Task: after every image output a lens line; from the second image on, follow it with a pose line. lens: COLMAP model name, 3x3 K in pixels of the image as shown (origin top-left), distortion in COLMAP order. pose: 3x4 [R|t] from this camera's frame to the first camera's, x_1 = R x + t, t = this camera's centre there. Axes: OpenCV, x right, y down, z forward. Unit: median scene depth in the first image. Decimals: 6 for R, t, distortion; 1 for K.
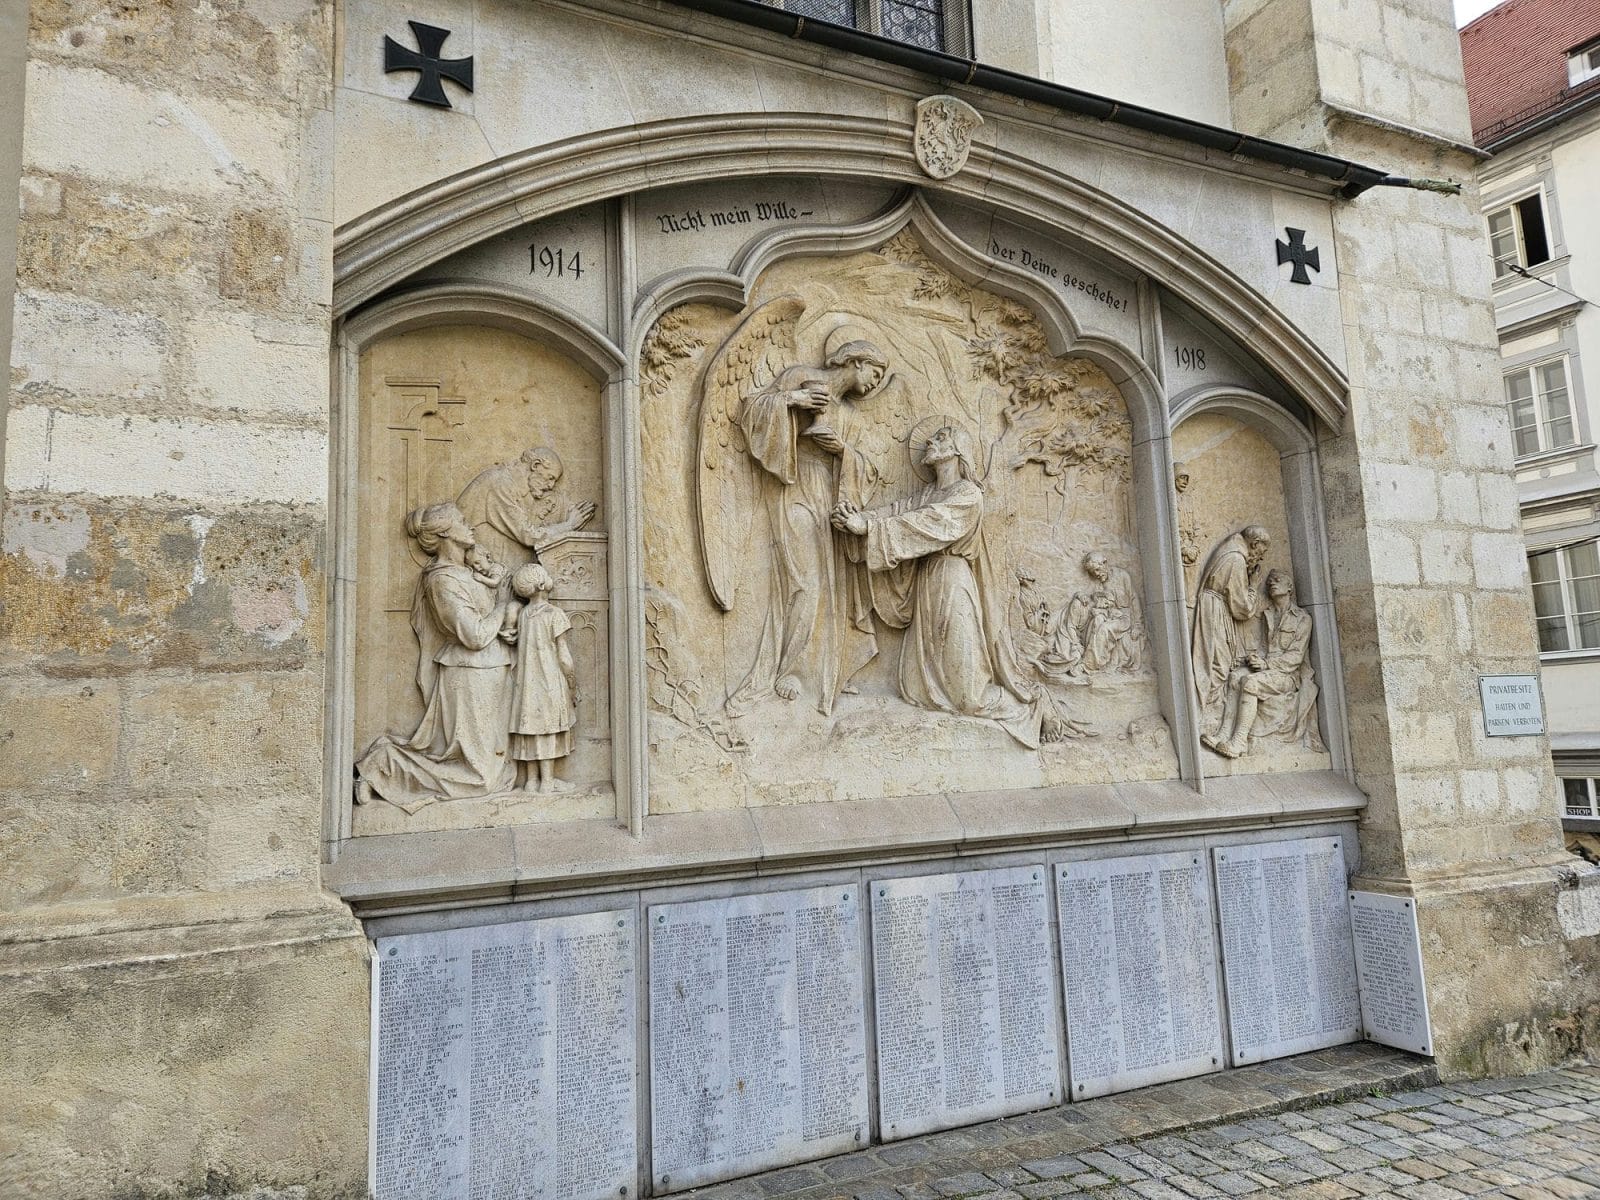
lens RADIAL K [[1062.6, 0, 800.0], [0, 1062.6, 600.0], [0, 0, 1]] dist [0.110054, -0.093690]
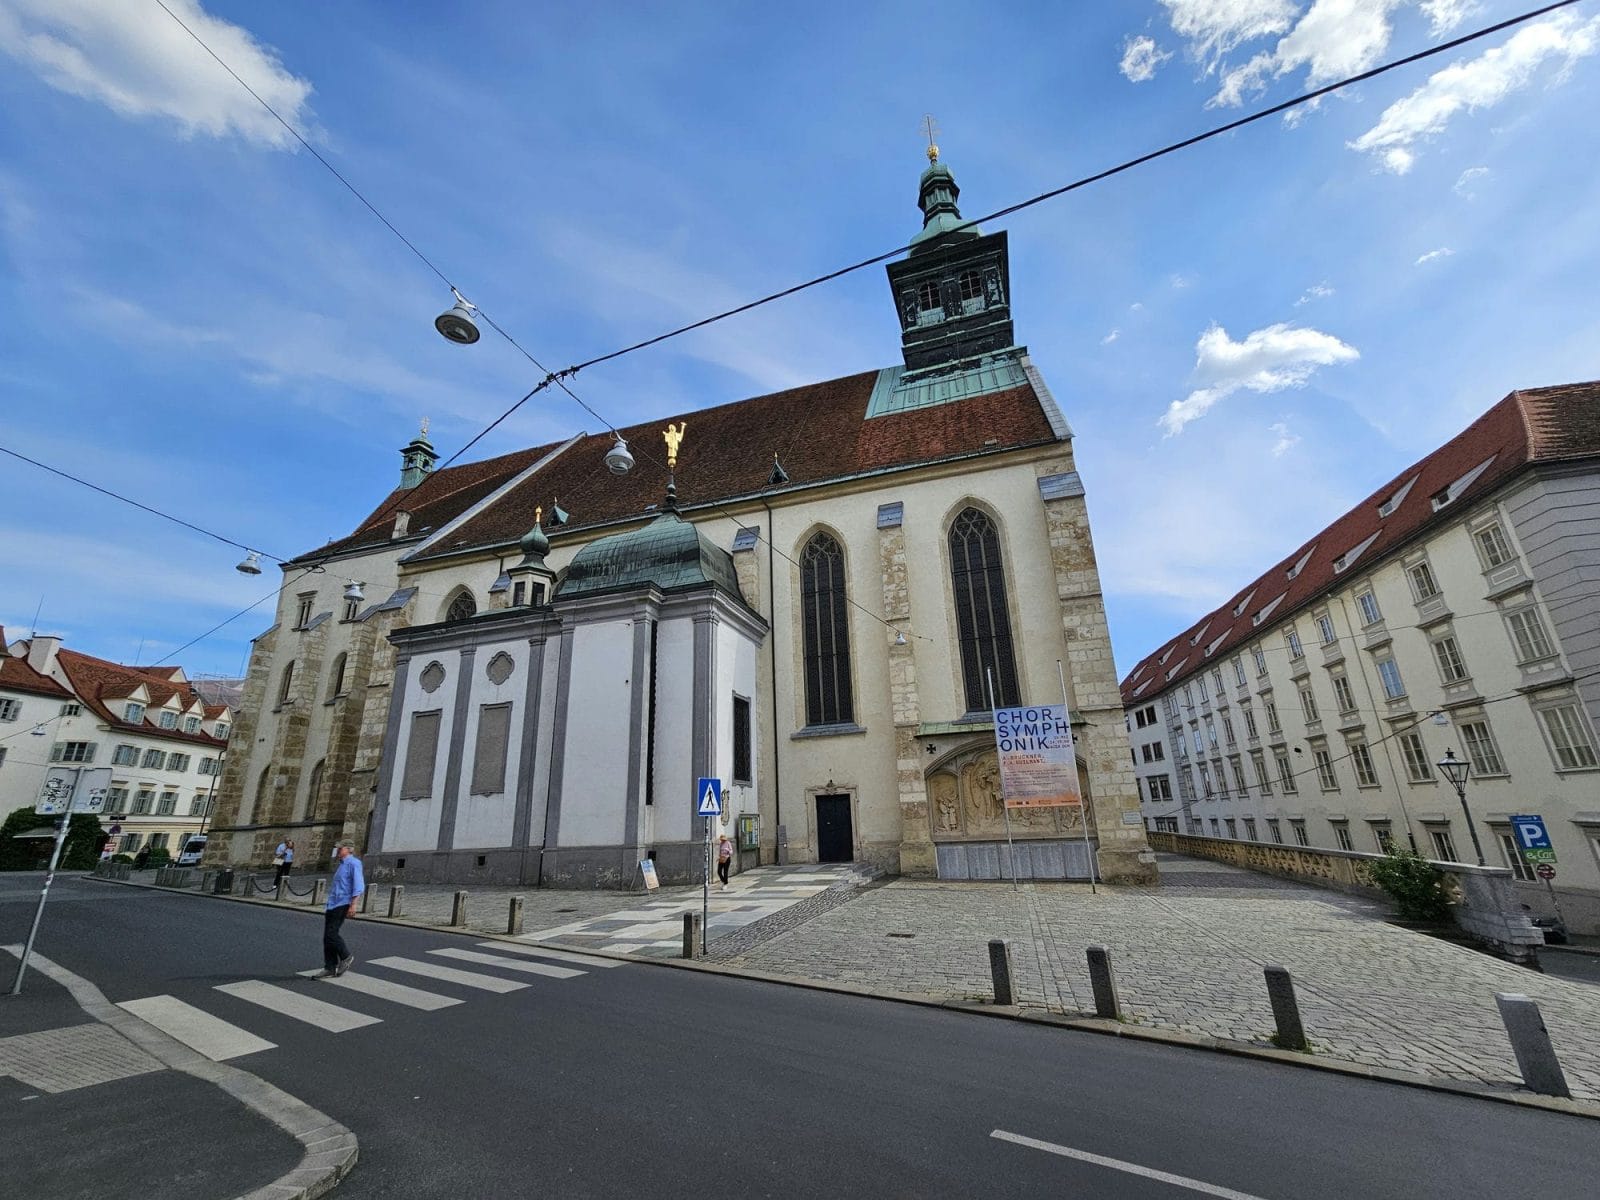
lens RADIAL K [[657.4, 0, 800.0], [0, 657.4, 600.0], [0, 0, 1]] dist [-0.001499, 0.000020]
pose [[0.733787, -0.204595, -0.647841, 2.005794], [0.099360, 0.975642, -0.195577, -0.547001], [0.672075, 0.079143, 0.736242, -2.922422]]
